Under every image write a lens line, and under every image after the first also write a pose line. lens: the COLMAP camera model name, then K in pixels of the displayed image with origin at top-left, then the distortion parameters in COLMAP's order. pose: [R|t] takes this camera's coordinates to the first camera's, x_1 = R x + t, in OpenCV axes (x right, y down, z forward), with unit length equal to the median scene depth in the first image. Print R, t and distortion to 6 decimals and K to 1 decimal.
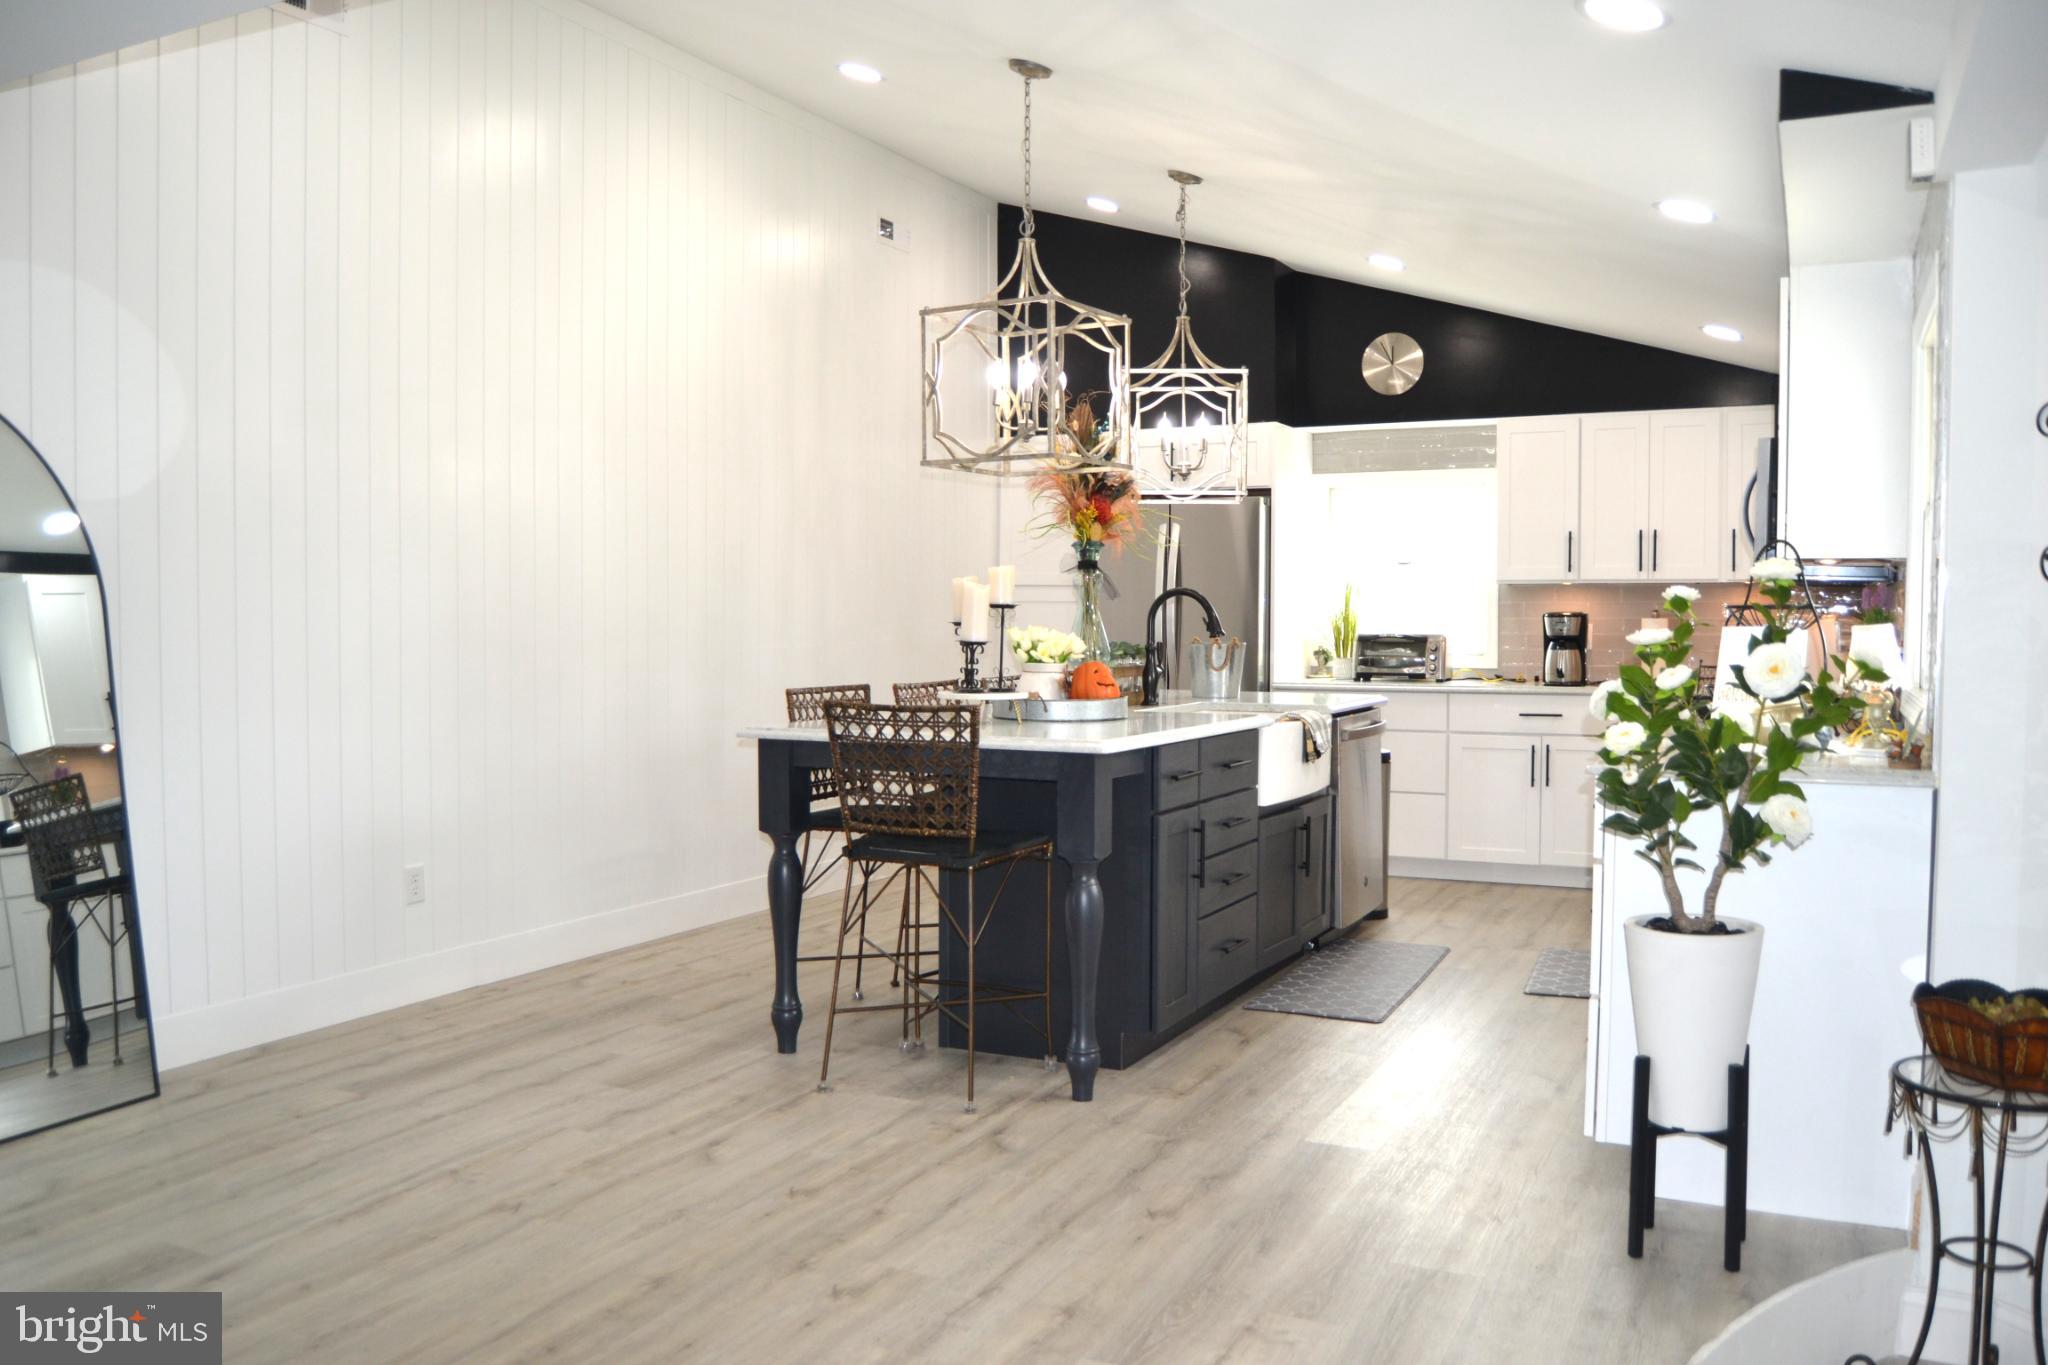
lens RADIAL K [[1623.5, 0, 1011.0], [0, 1623.5, 688.2], [0, 0, 1]] dist [-0.097133, 0.042176]
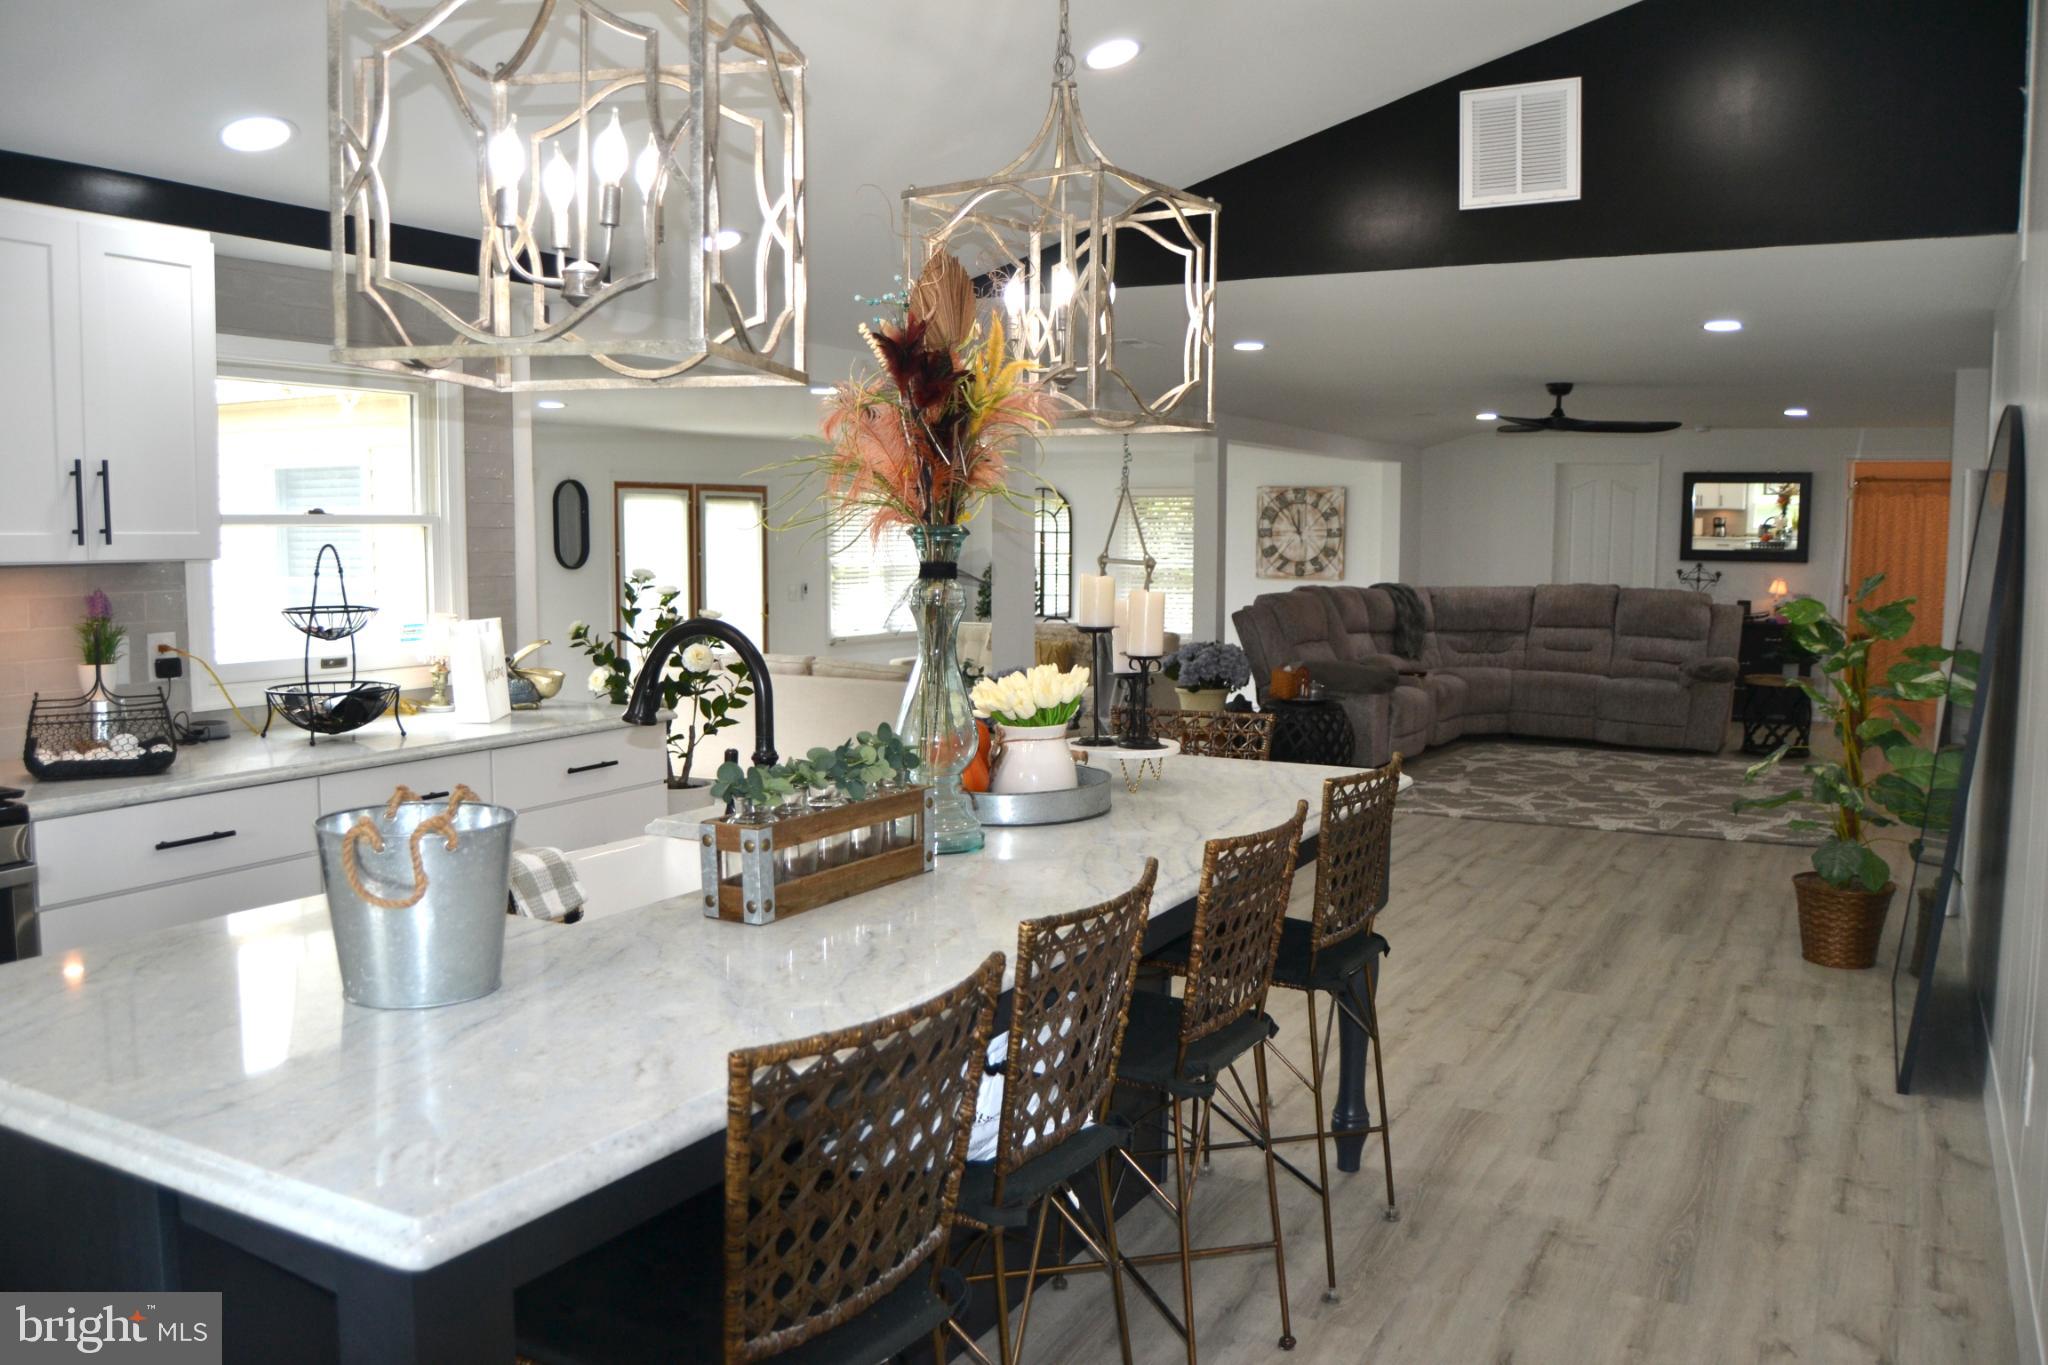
lens RADIAL K [[1623.5, 0, 1008.9], [0, 1623.5, 692.2], [0, 0, 1]] dist [-0.097133, 0.042176]
pose [[-0.999004, -0.012455, 0.042842, 0.002337], [-0.006176, 0.989604, 0.143689, -0.125176], [-0.044187, 0.143281, -0.988695, 1.697566]]
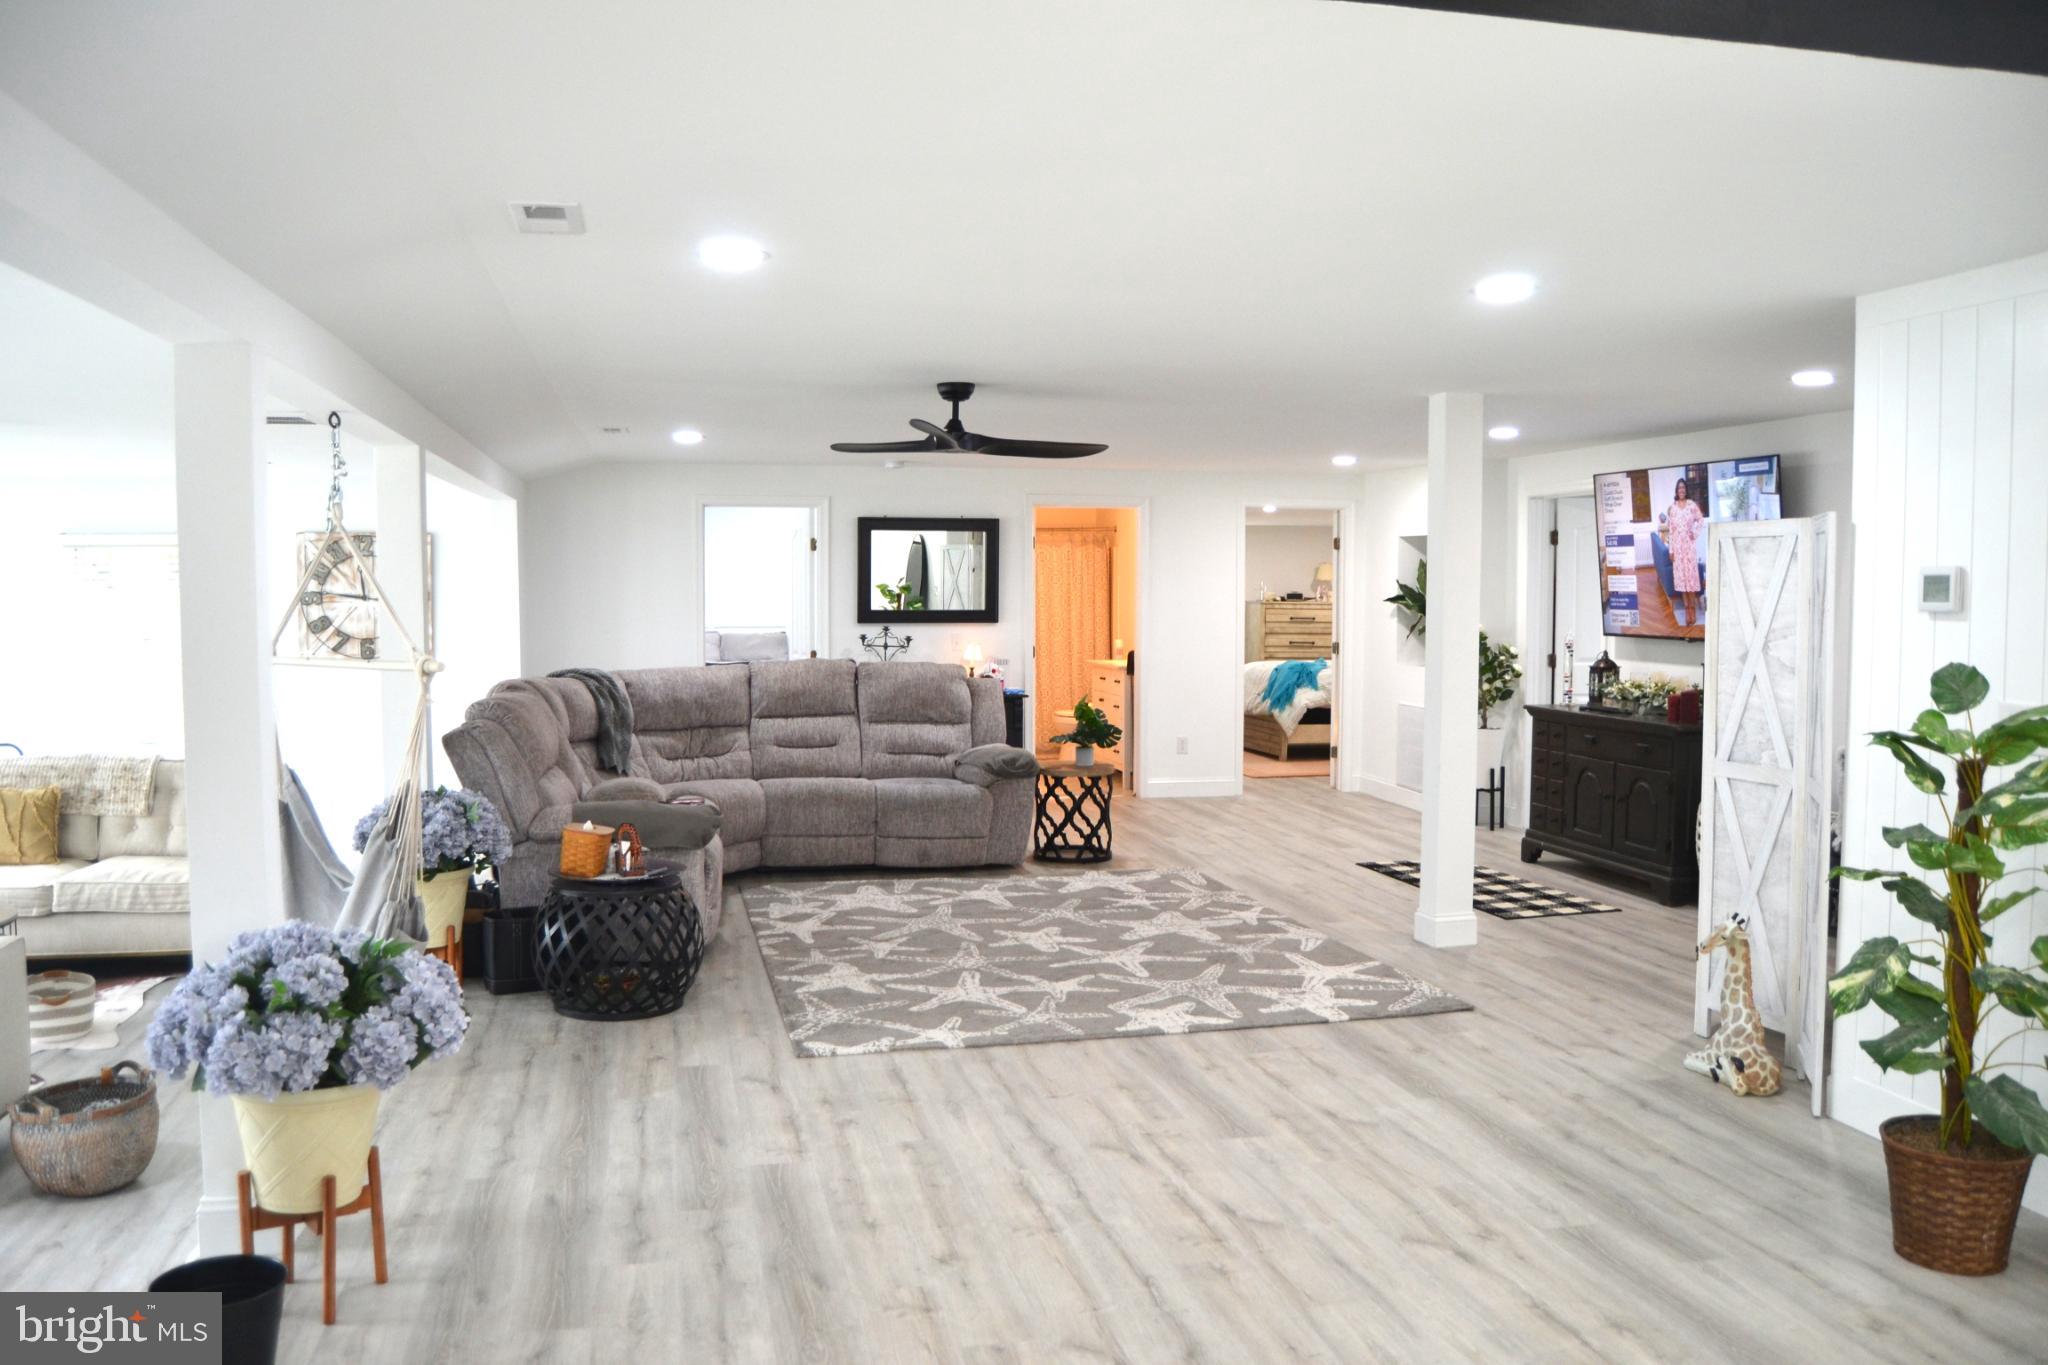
lens RADIAL K [[1623.5, 0, 1004.1], [0, 1623.5, 692.2], [0, 0, 1]] dist [-0.097133, 0.042176]
pose [[-0.780260, 0.038631, -0.624261, 0.254217], [-0.029117, 0.994765, 0.097953, -0.096263], [0.624777, 0.094605, -0.775050, 0.820331]]
